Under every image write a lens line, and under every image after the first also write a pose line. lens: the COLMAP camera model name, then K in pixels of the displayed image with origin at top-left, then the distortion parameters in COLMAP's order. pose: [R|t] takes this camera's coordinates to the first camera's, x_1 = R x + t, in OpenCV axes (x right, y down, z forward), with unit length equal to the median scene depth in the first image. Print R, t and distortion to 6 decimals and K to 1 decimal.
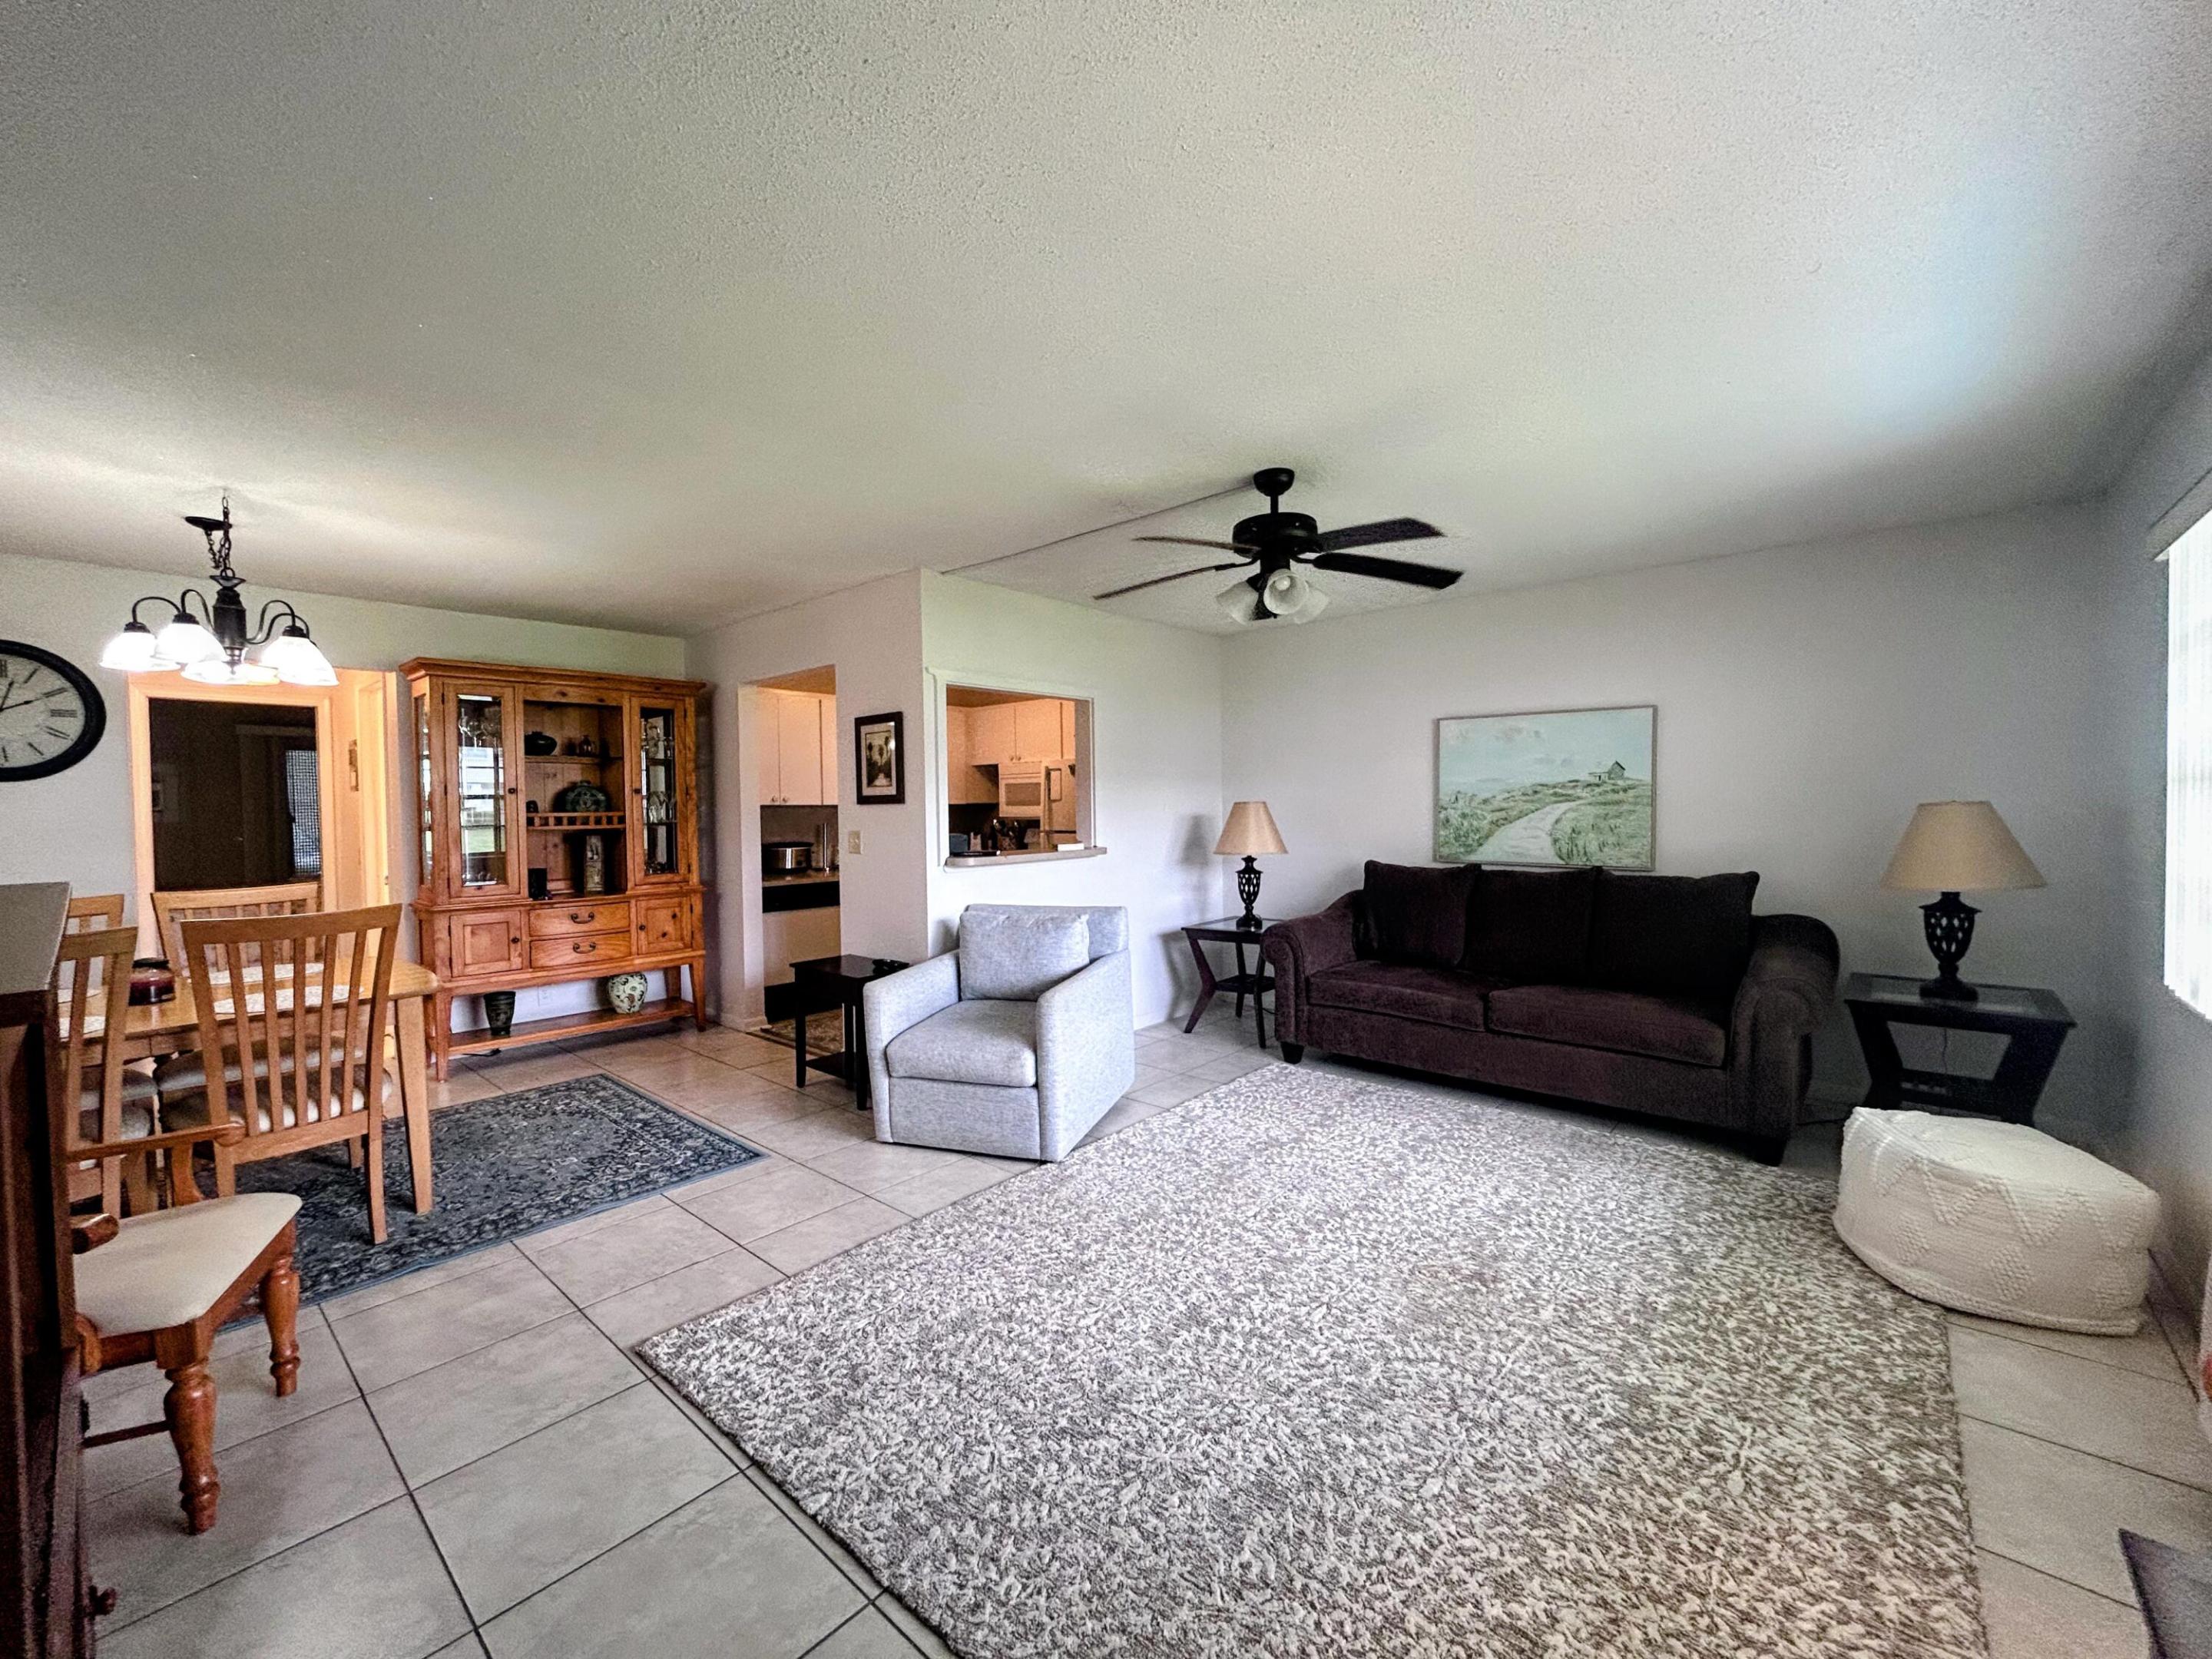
lens RADIAL K [[893.3, 0, 1108.1], [0, 893.3, 835.6], [0, 0, 1]] dist [-0.000928, 0.000680]
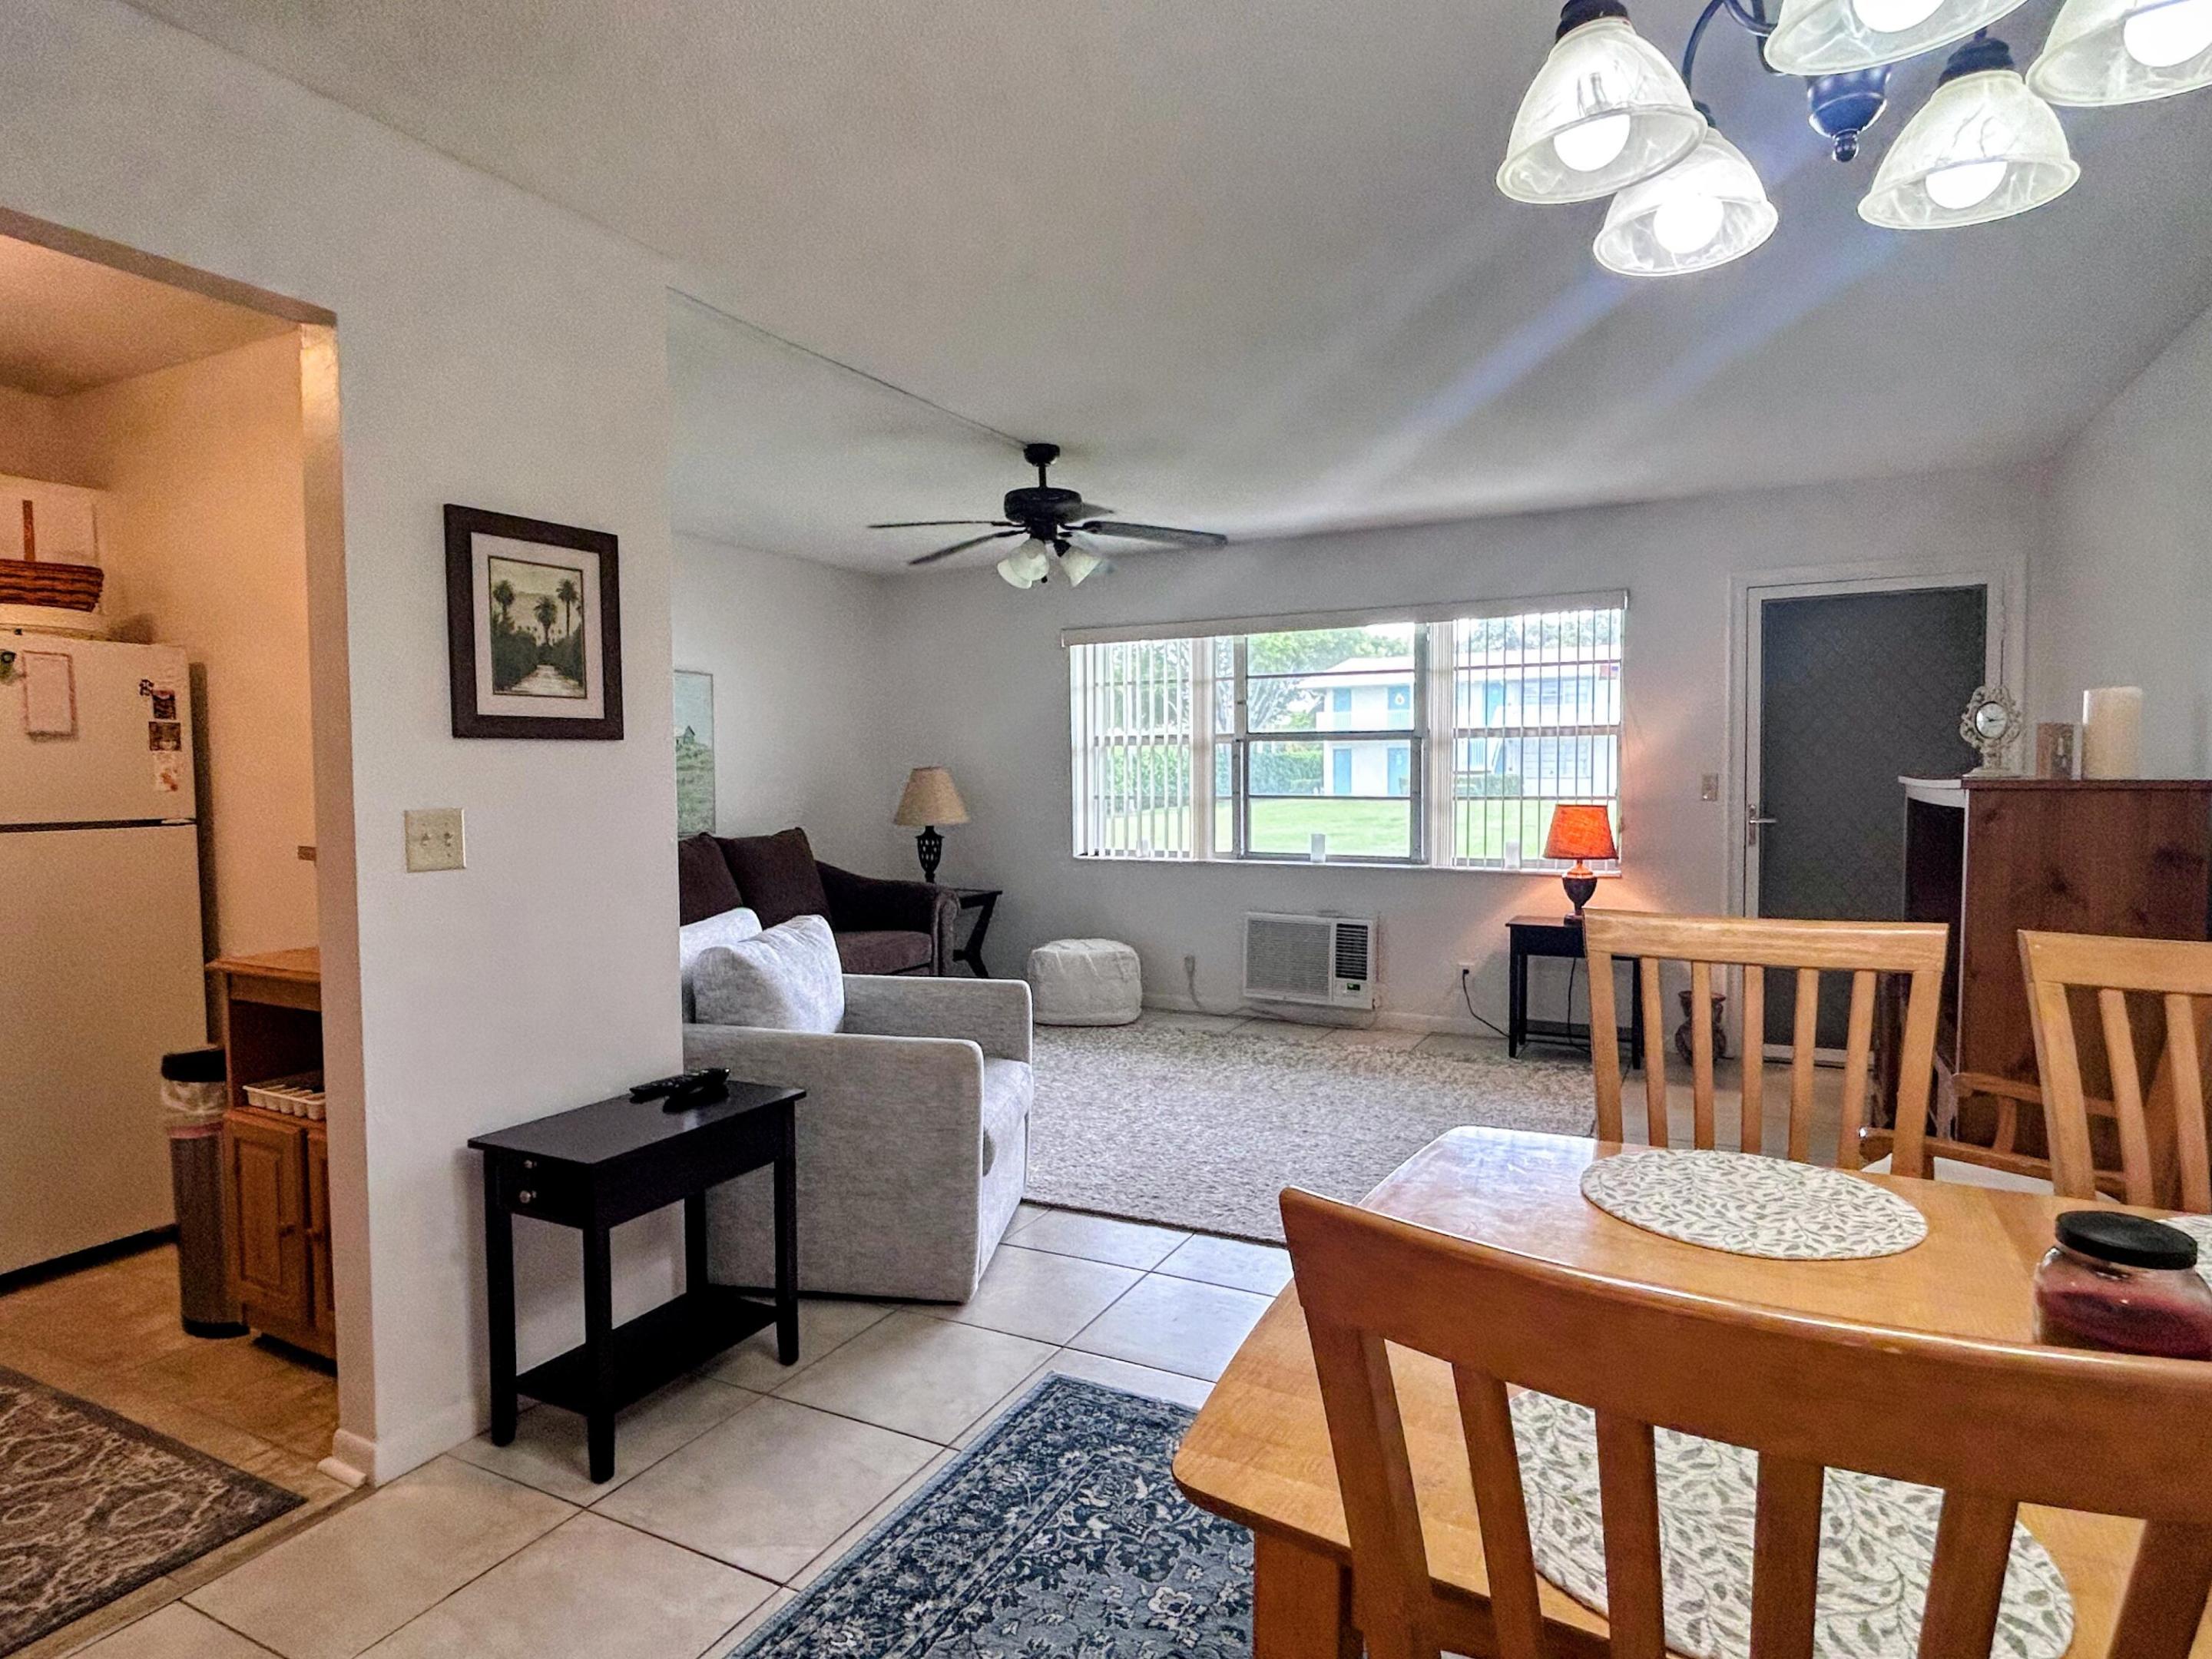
lens RADIAL K [[1234.5, 0, 1093.8], [0, 1234.5, 833.2], [0, 0, 1]] dist [0.002619, 0.000271]
pose [[-0.229537, -0.033369, 0.972728, -0.921060], [0.047001, 0.997866, 0.045322, -0.005960], [-0.972164, 0.056122, -0.227479, 0.932943]]
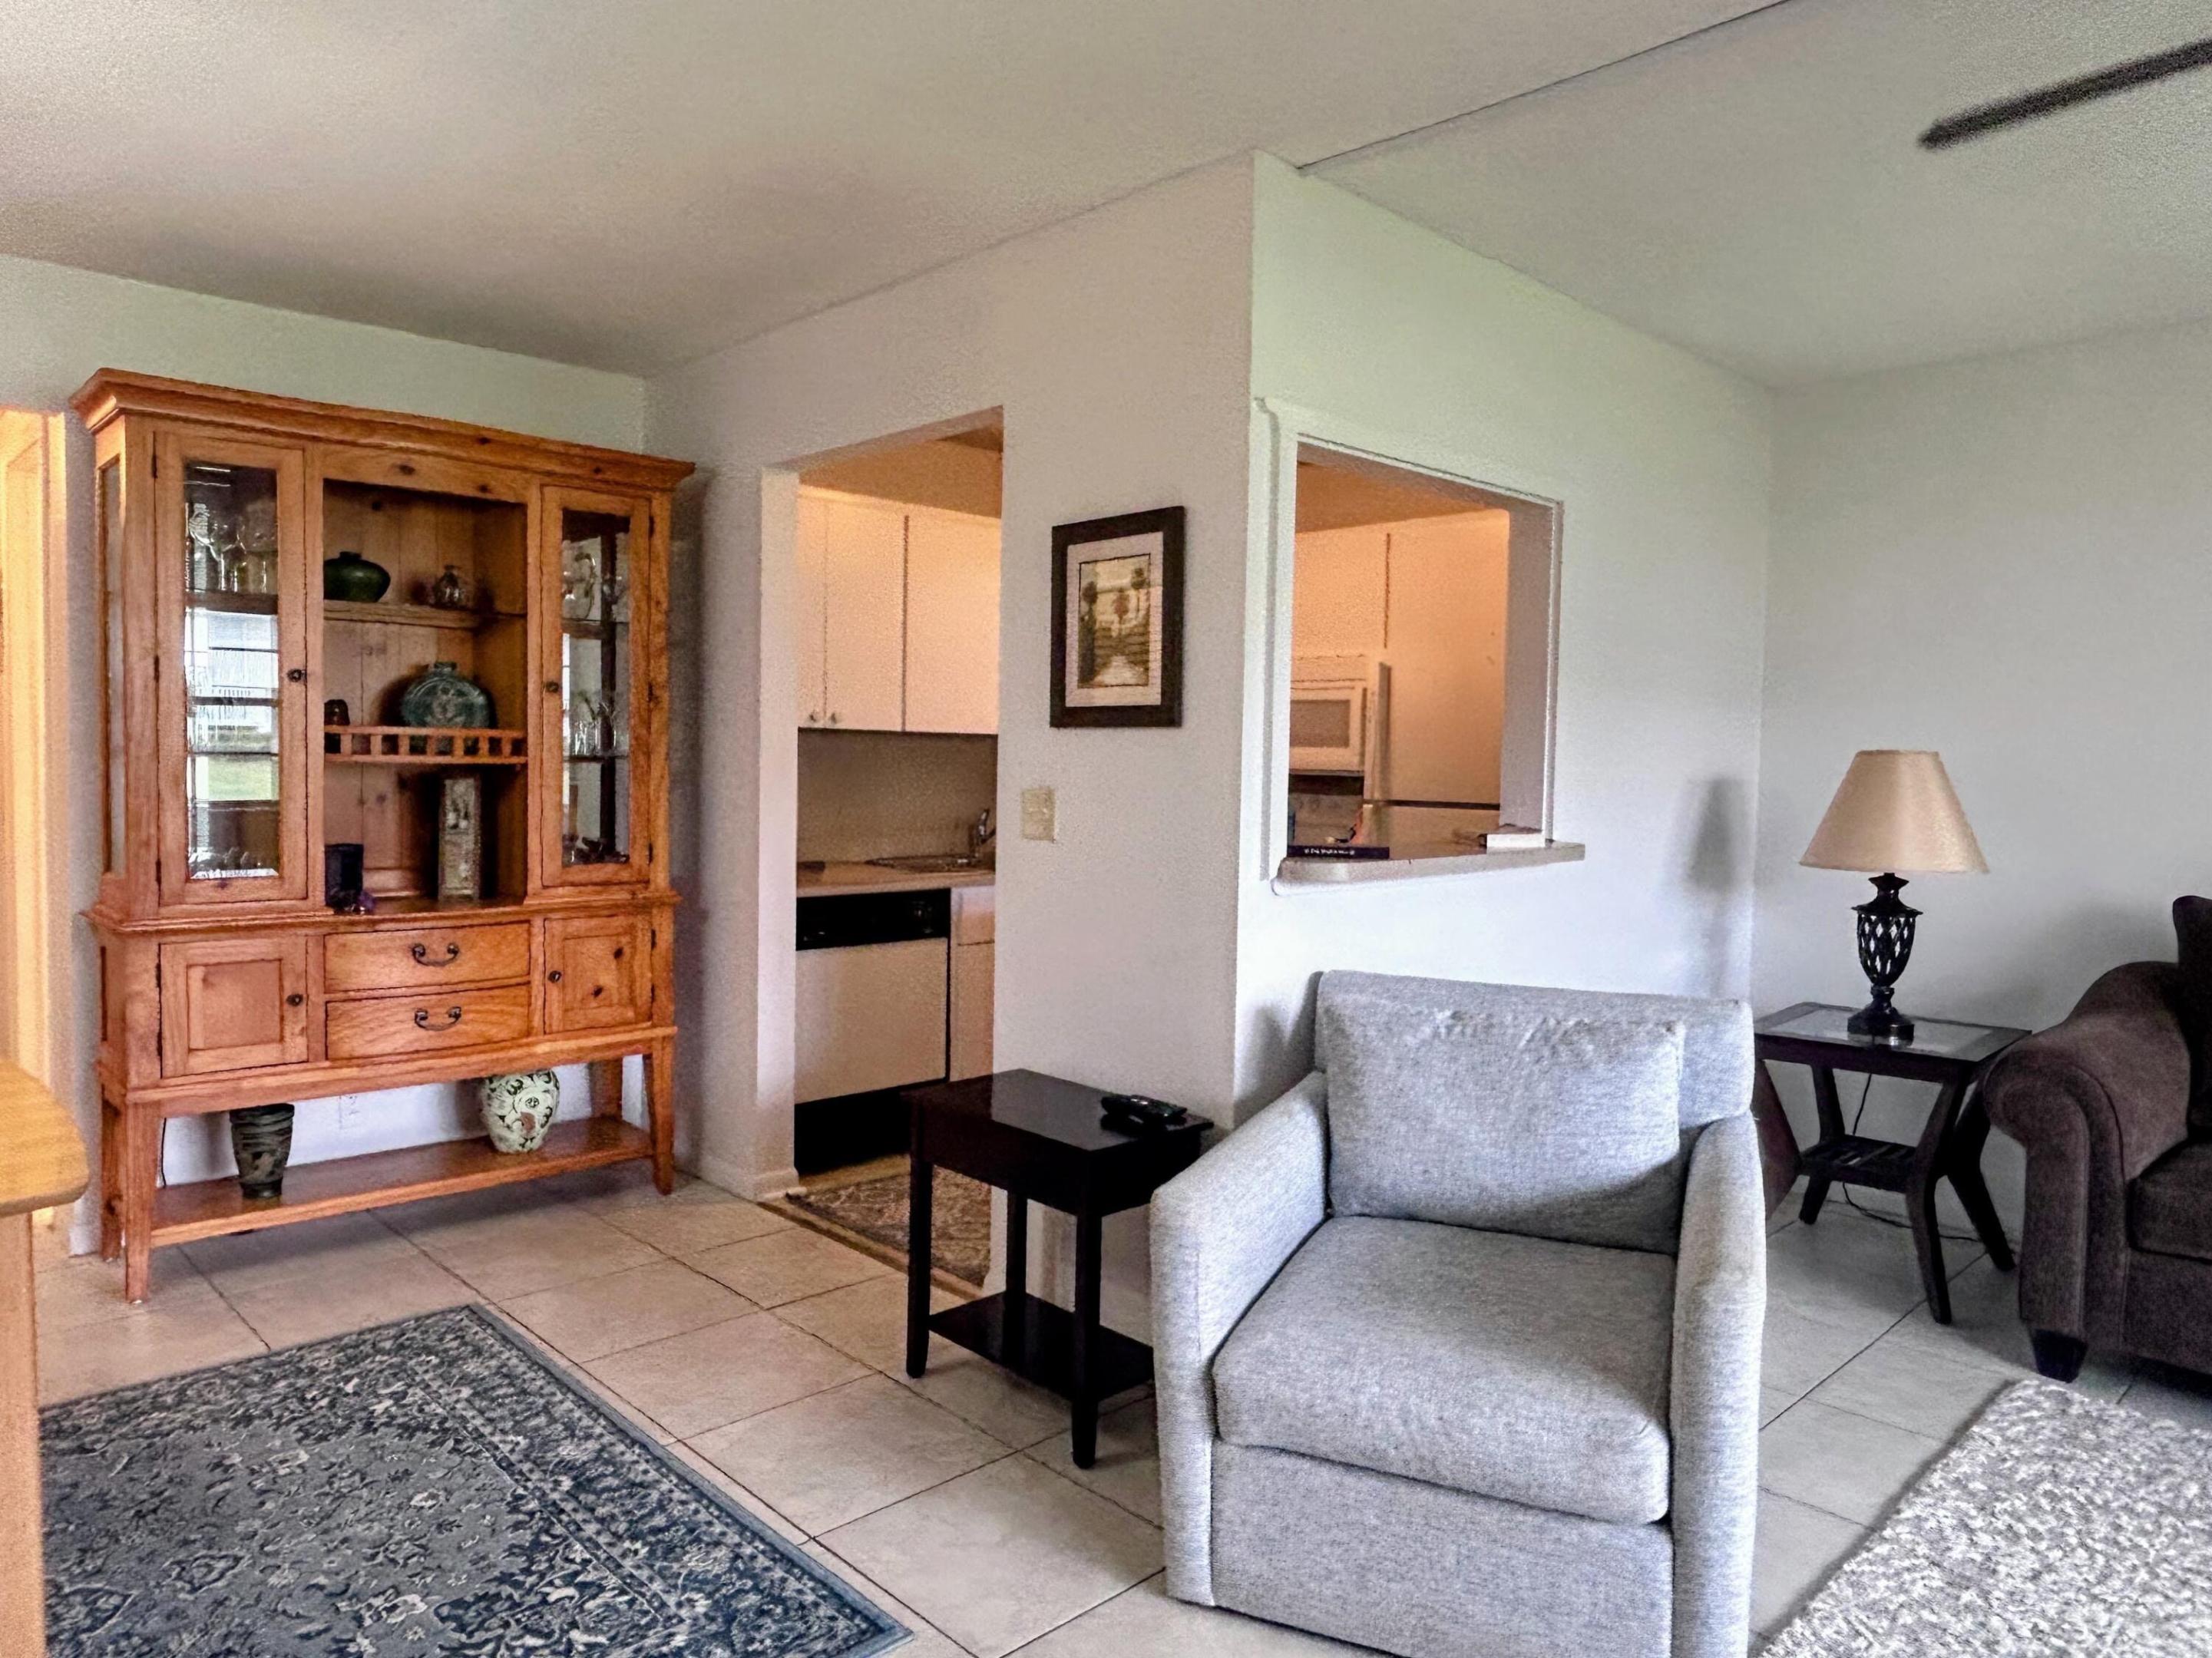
lens RADIAL K [[1403.8, 0, 1087.5], [0, 1403.8, 838.5], [0, 0, 1]] dist [0.015223, -0.014590]
pose [[0.995944, 0.037020, -0.082010, -0.221634], [-0.035144, 0.999089, 0.024204, 0.002224], [0.082831, -0.021223, 0.996338, 0.344161]]
